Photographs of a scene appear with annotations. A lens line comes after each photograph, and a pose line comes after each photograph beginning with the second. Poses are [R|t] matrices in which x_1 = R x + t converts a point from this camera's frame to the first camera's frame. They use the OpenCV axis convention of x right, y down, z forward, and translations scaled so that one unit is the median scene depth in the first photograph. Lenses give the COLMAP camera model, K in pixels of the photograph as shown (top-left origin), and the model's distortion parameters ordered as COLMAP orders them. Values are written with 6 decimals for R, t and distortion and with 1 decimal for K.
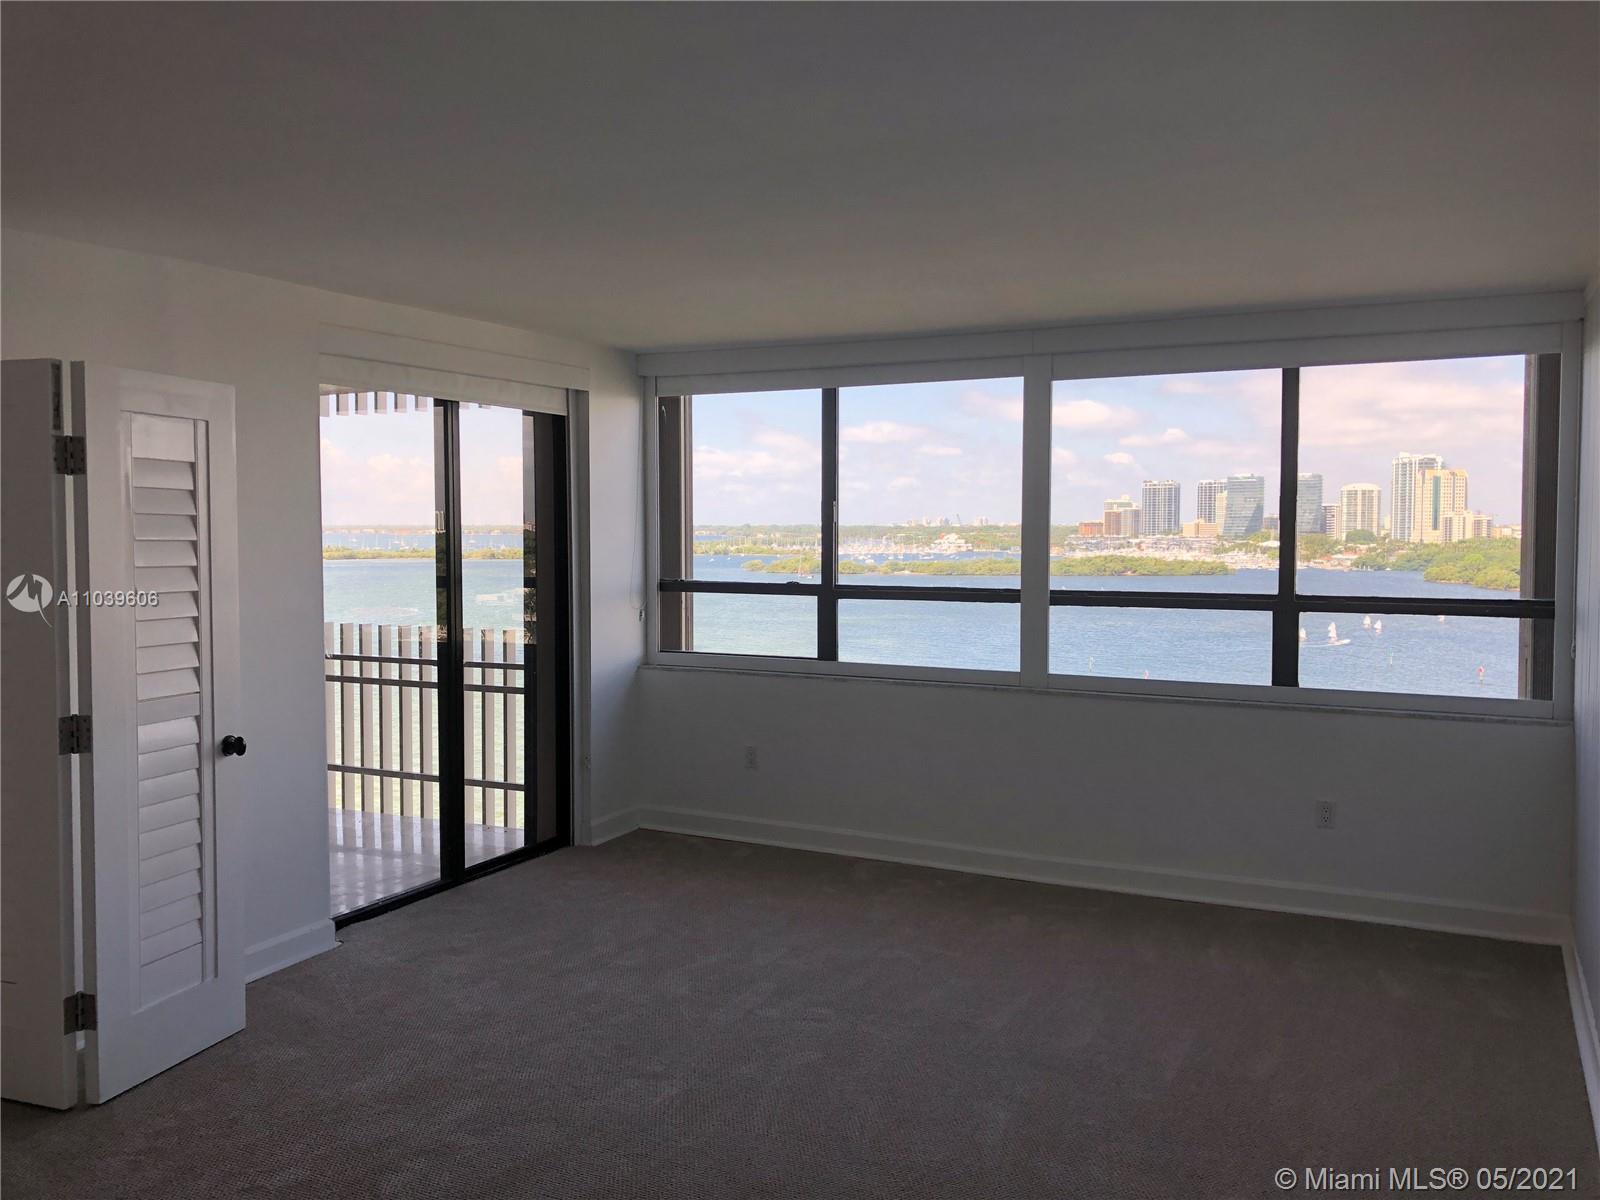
lens RADIAL K [[1316.8, 0, 823.4], [0, 1316.8, 591.4], [0, 0, 1]] dist [0.054936, -0.051092]
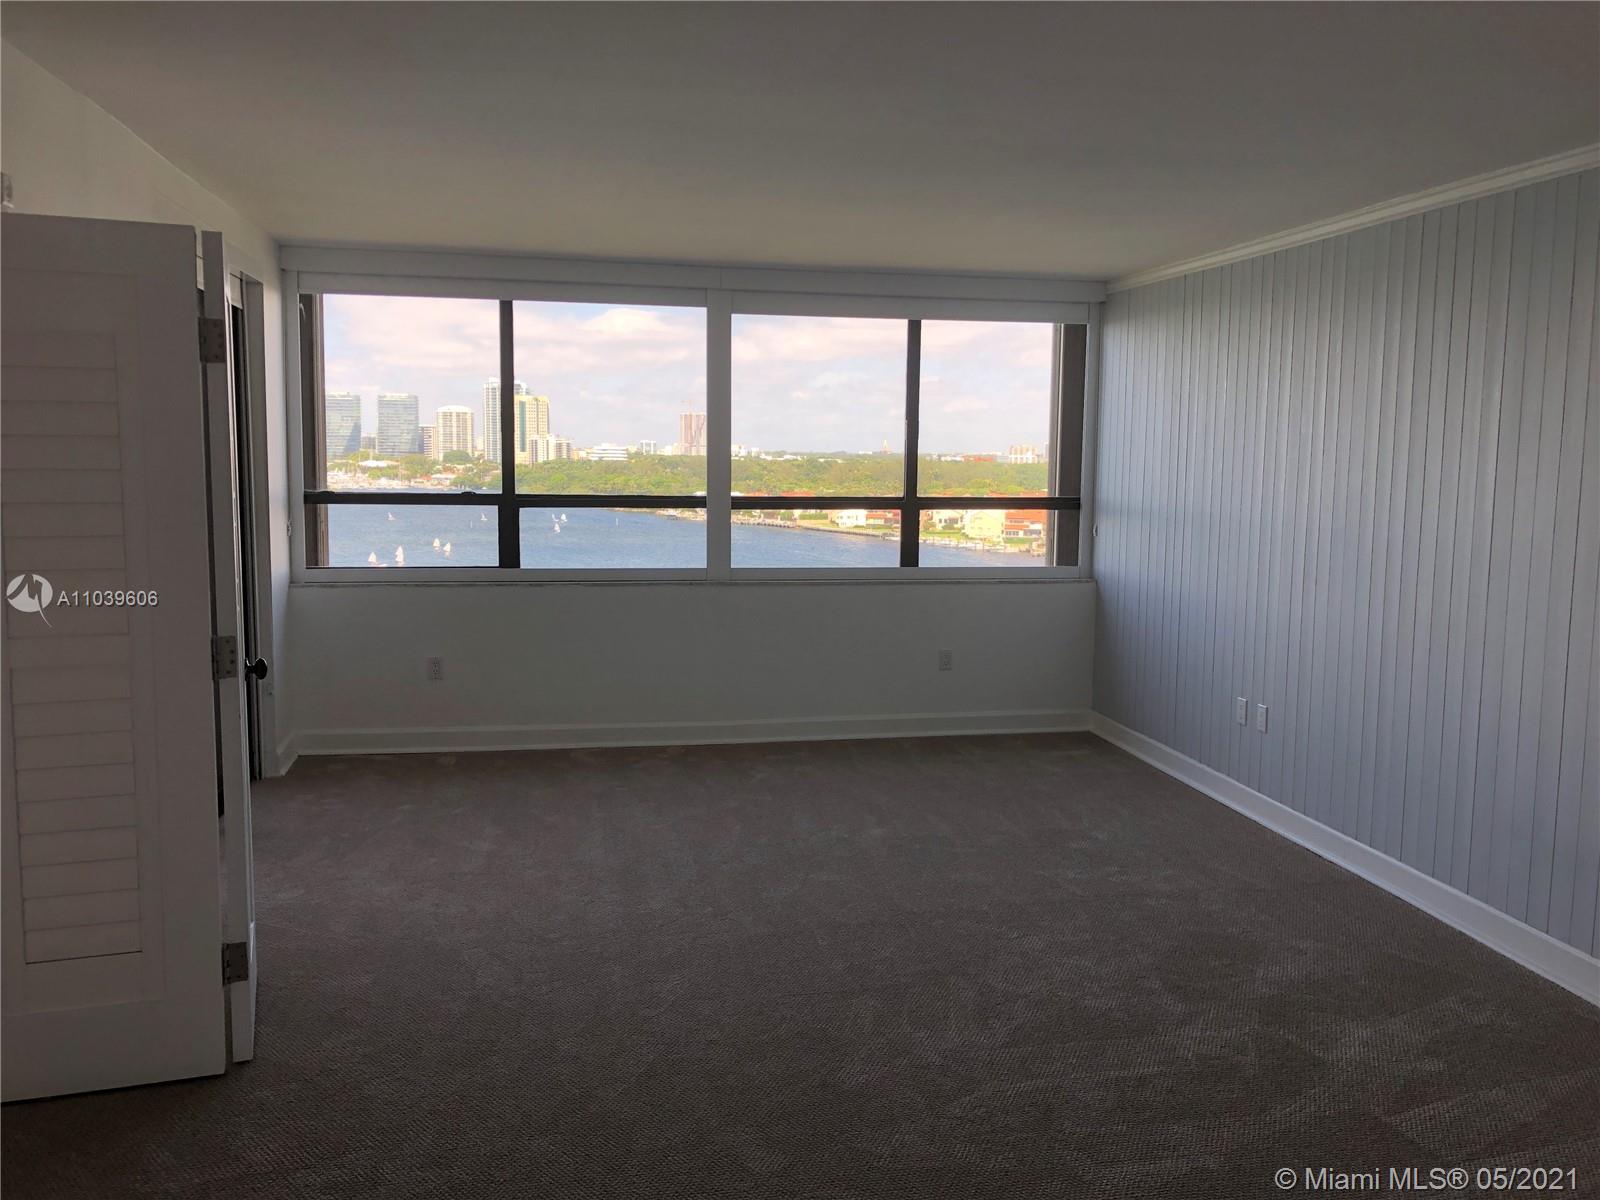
lens RADIAL K [[1316.8, 0, 827.5], [0, 1316.8, 589.4], [0, 0, 1]] dist [0.054936, -0.051092]
pose [[0.786823, -0.055225, 0.614703, -0.417465], [0.019064, 0.997688, 0.065230, 0.006180], [-0.616884, -0.039606, 0.786057, 0.029410]]
